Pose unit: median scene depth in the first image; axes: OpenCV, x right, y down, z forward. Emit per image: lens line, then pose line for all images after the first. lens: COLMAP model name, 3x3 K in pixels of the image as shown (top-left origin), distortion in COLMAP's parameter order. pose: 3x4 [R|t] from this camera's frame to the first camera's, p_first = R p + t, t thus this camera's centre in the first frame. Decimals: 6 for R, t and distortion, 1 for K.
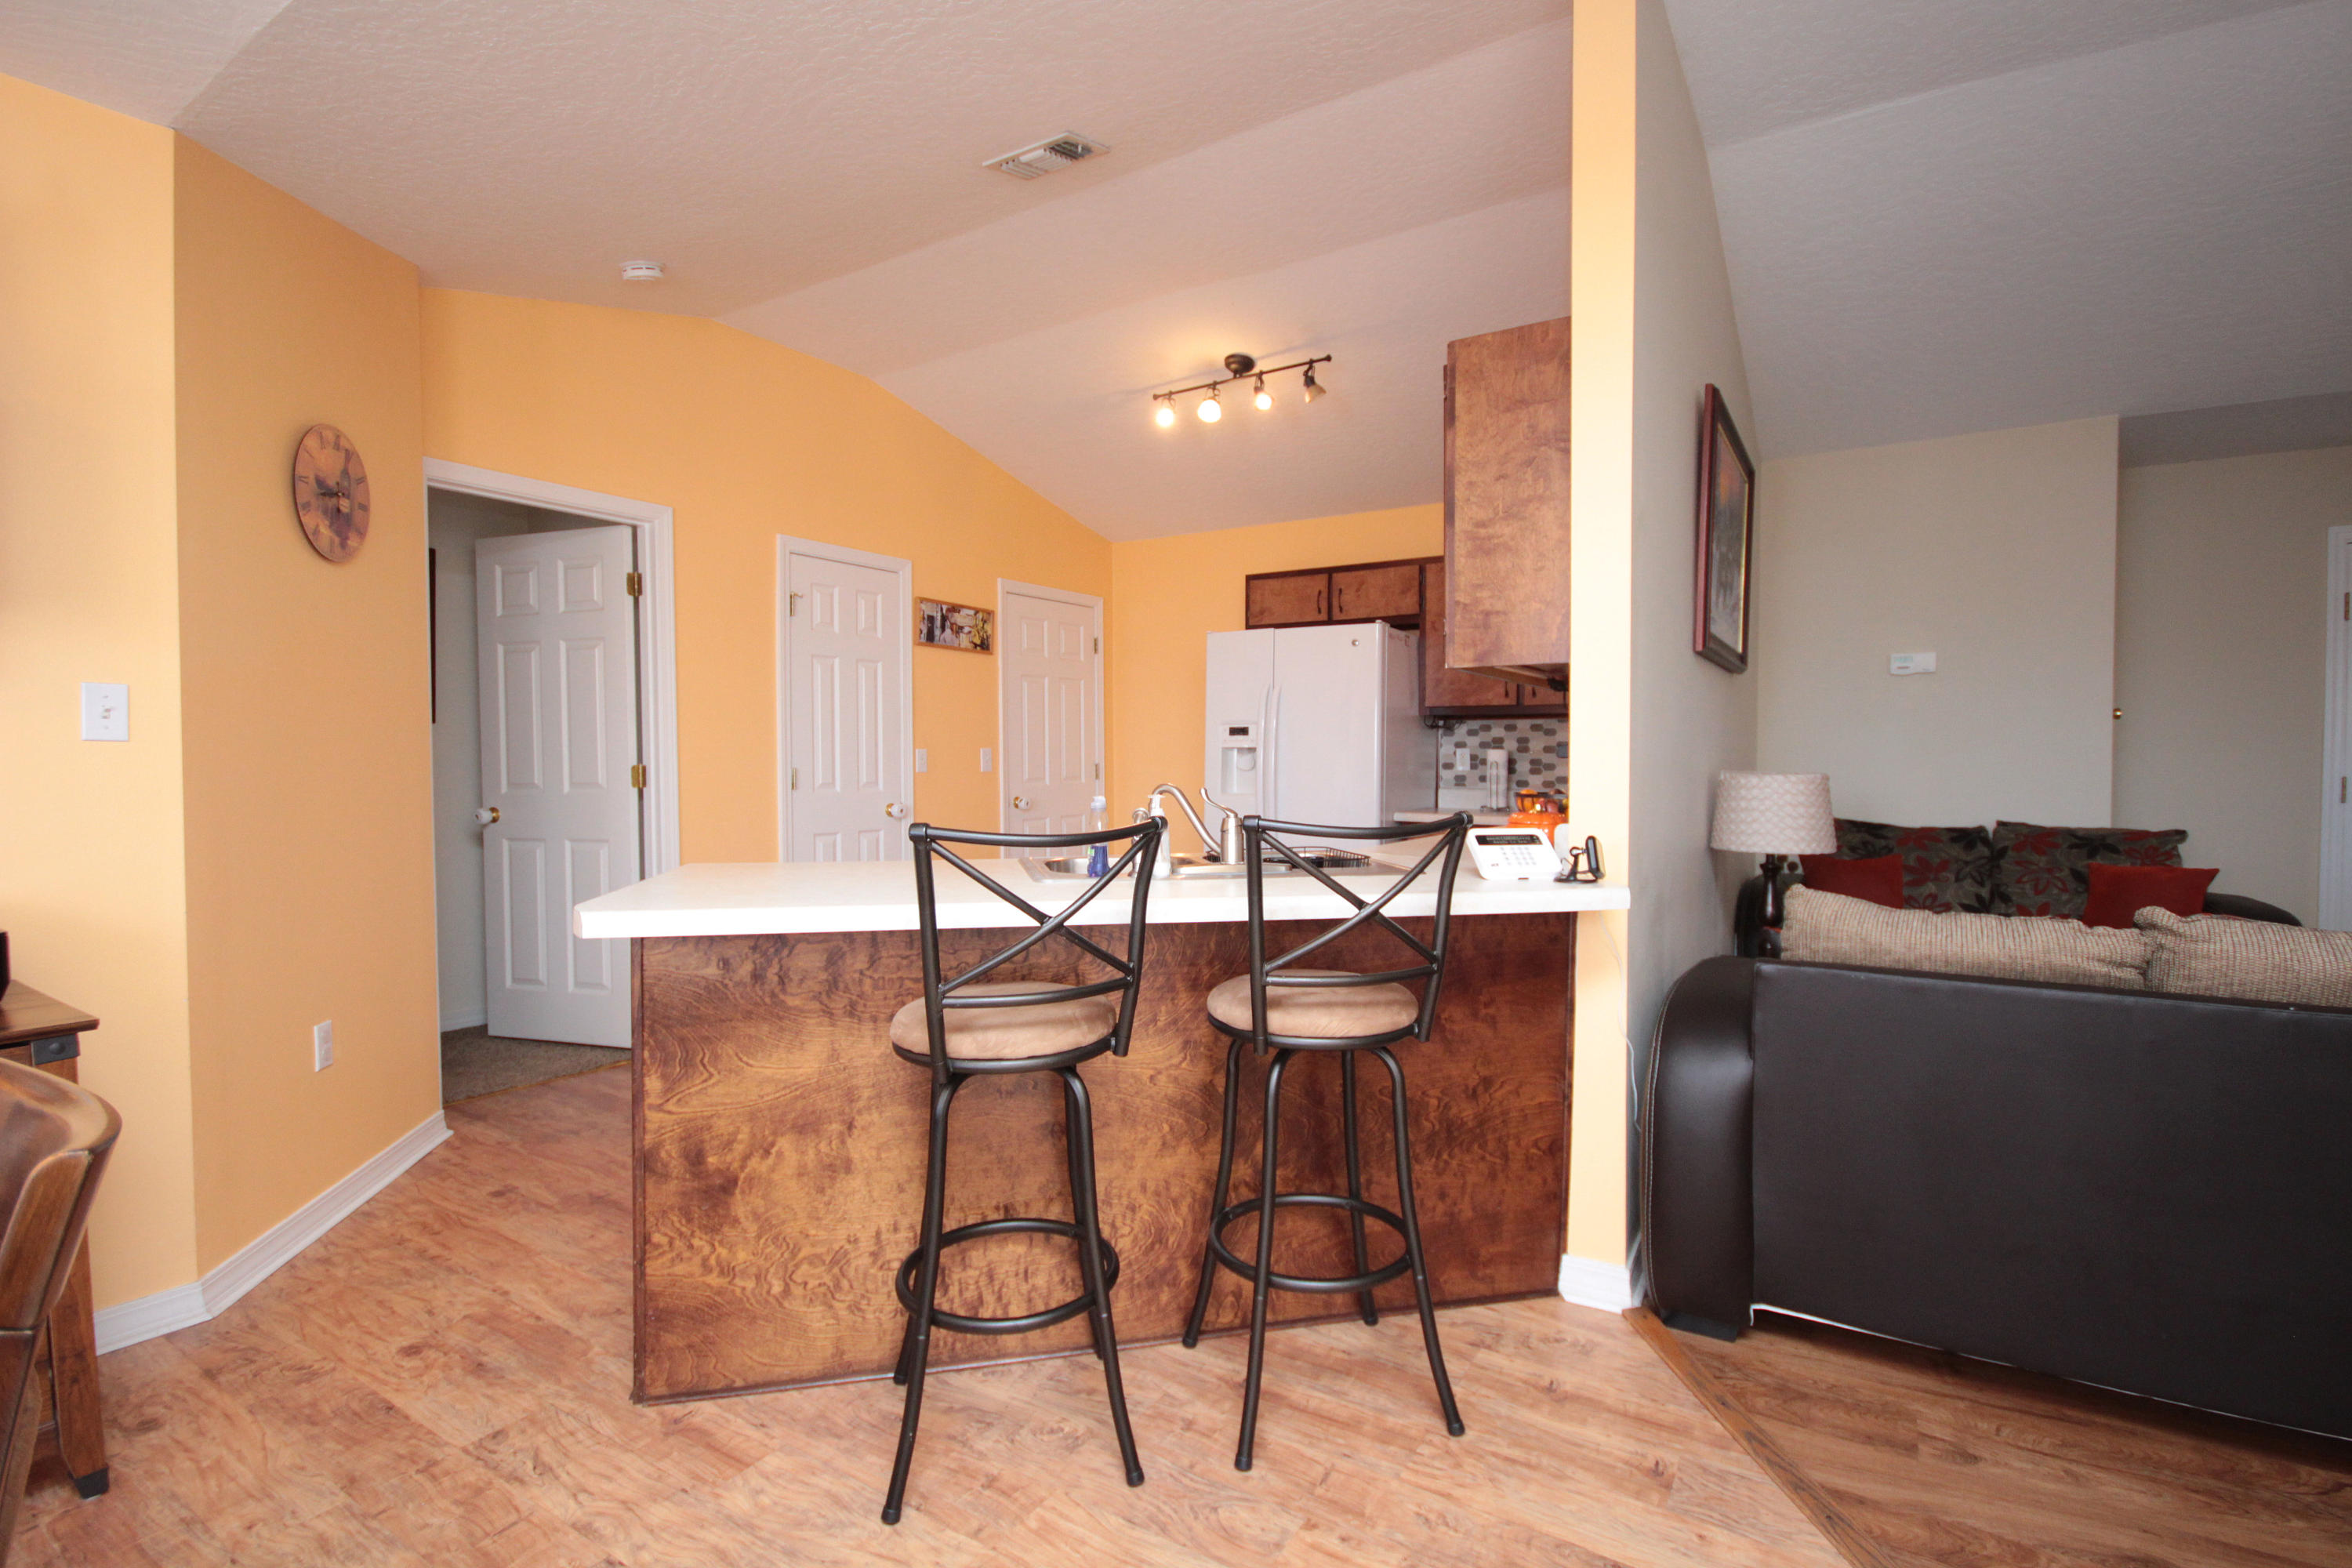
lens RADIAL K [[1080.1, 0, 1193.0], [0, 1080.1, 786.8], [0, 0, 1]] dist [0.015304, -0.013333]
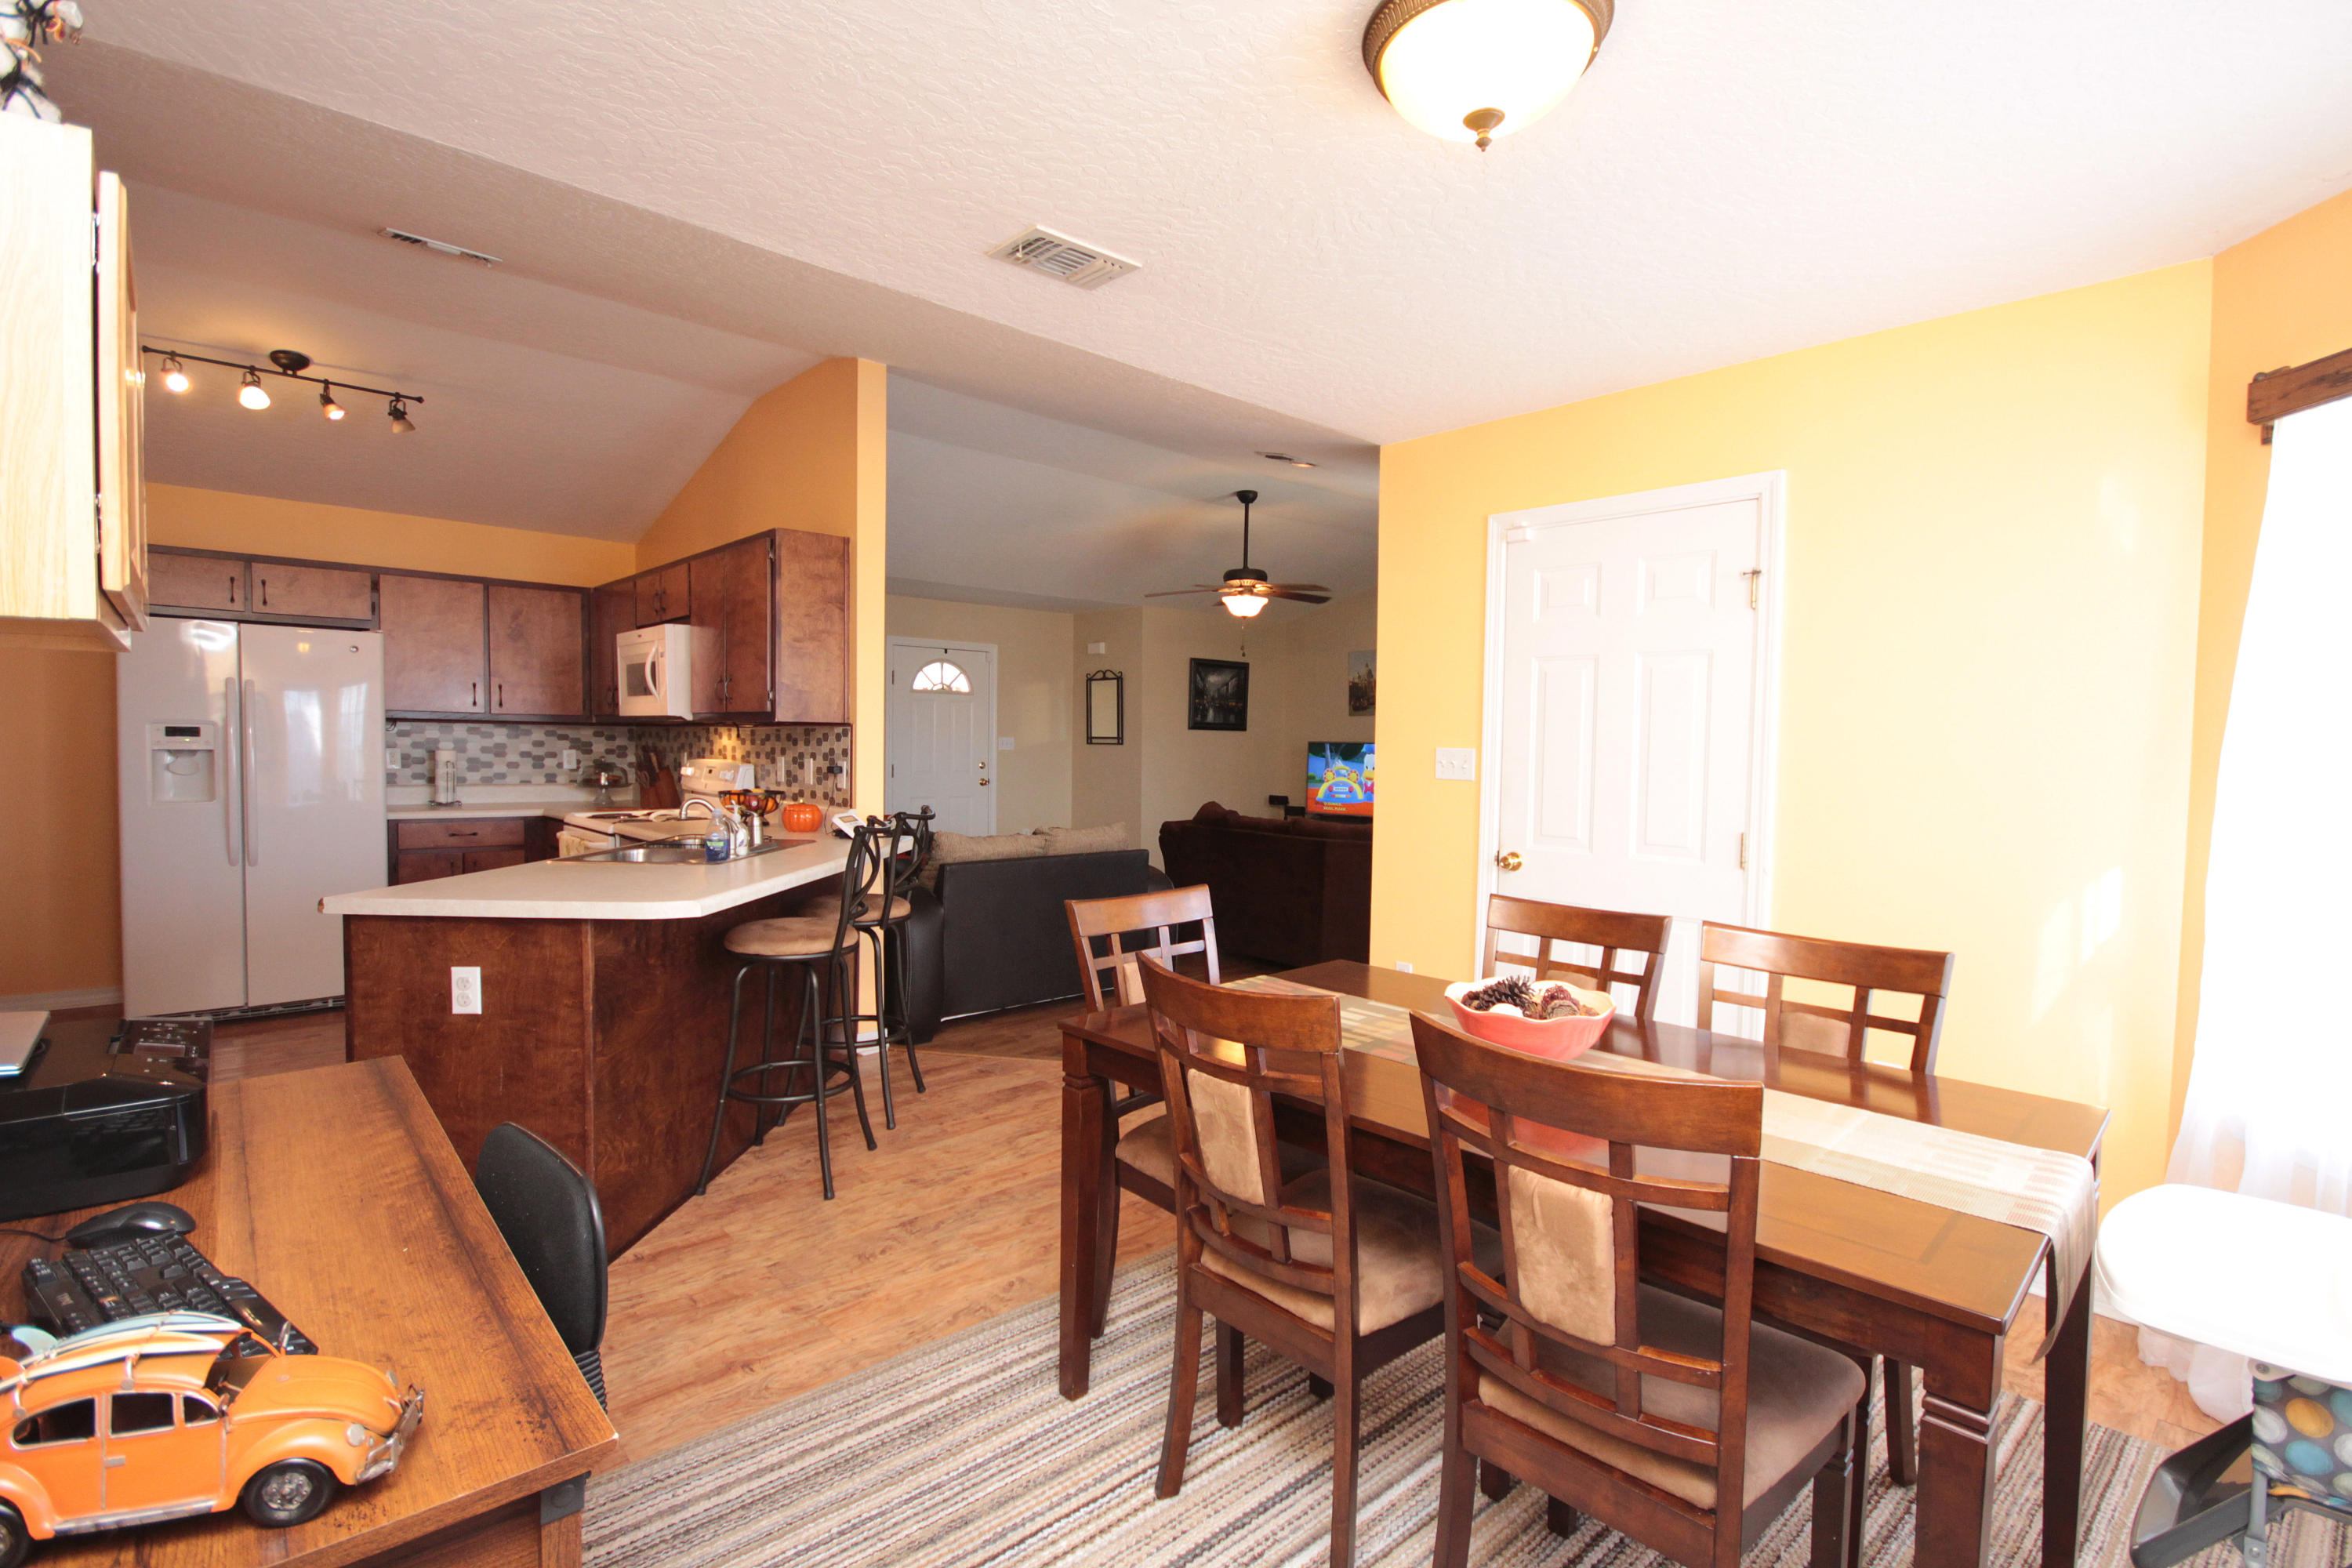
lens RADIAL K [[1089.9, 0, 1168.8], [0, 1089.9, 779.5], [0, 0, 1]] dist [0.029194, -0.011426]
pose [[0.275255, -0.031398, 0.960858, -0.712911], [0.009691, 0.999506, 0.029885, -0.036816], [-0.961322, 0.001085, 0.275424, -0.031955]]
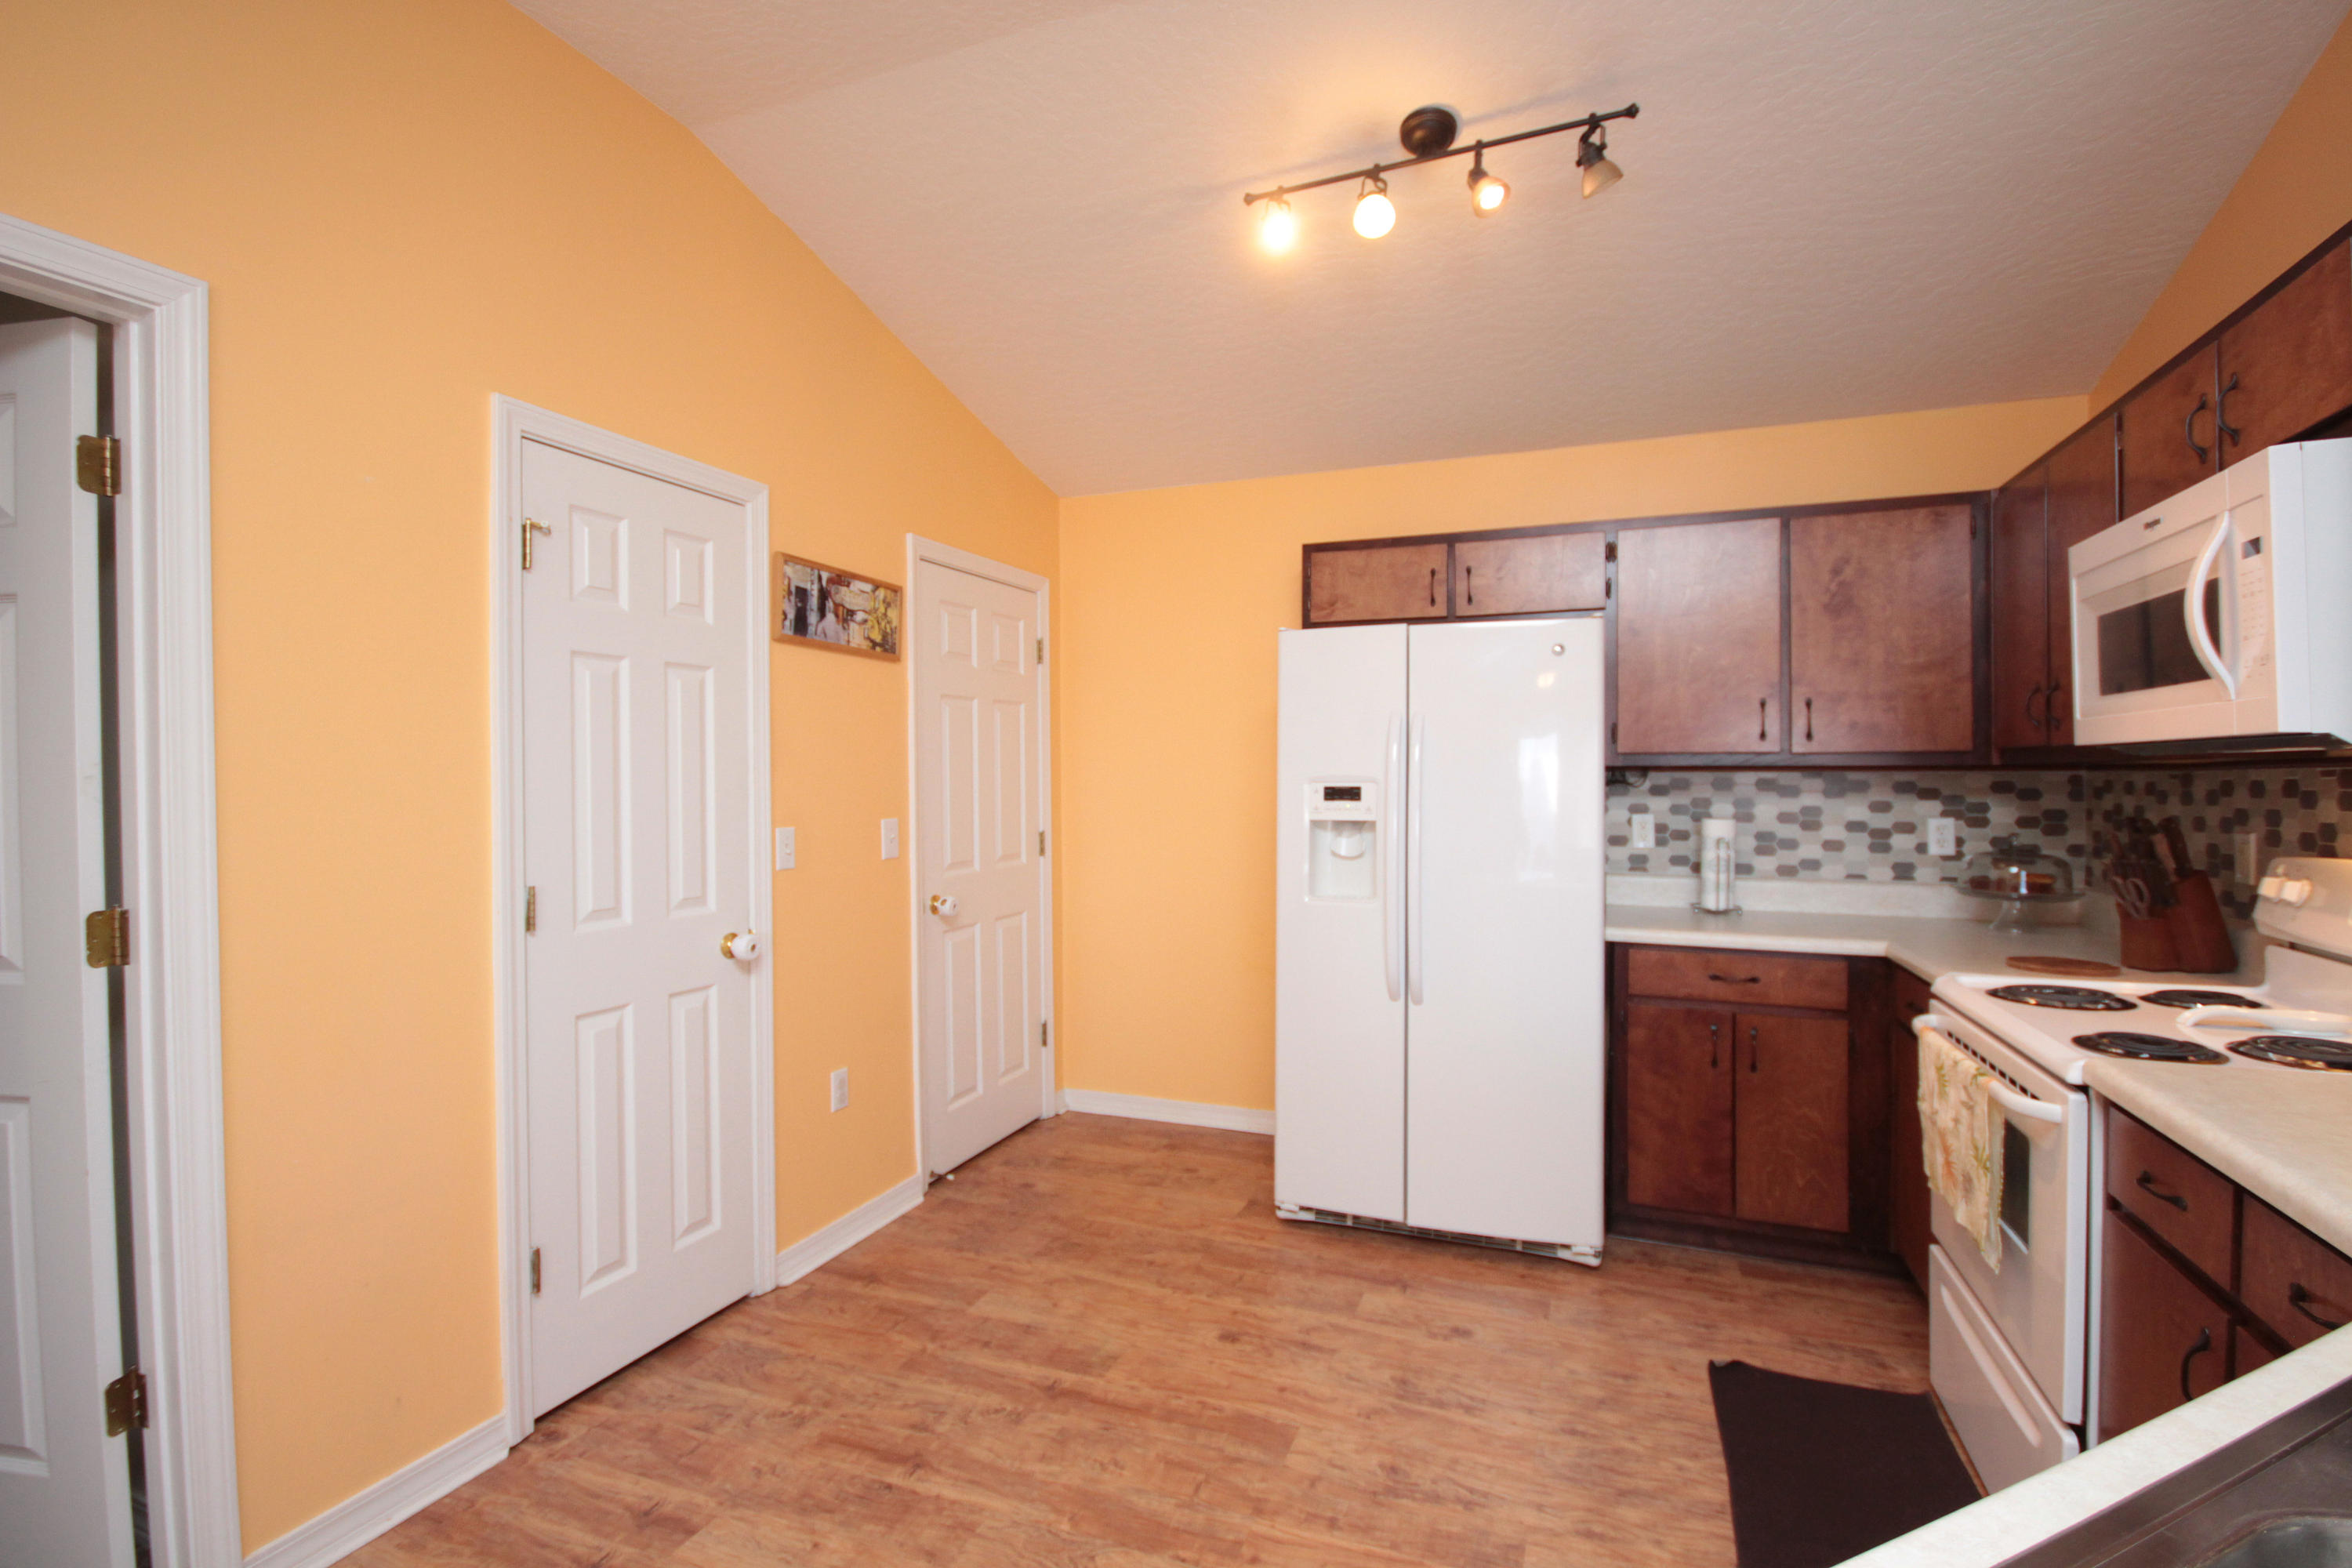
lens RADIAL K [[1080.1, 0, 1193.0], [0, 1080.1, 786.8], [0, 0, 1]] dist [0.015304, -0.013333]
pose [[0.981340, -0.004835, 0.192217, -0.182030], [0.008265, 0.999821, -0.017045, -0.053496], [-0.192101, 0.018316, 0.981204, 0.497065]]
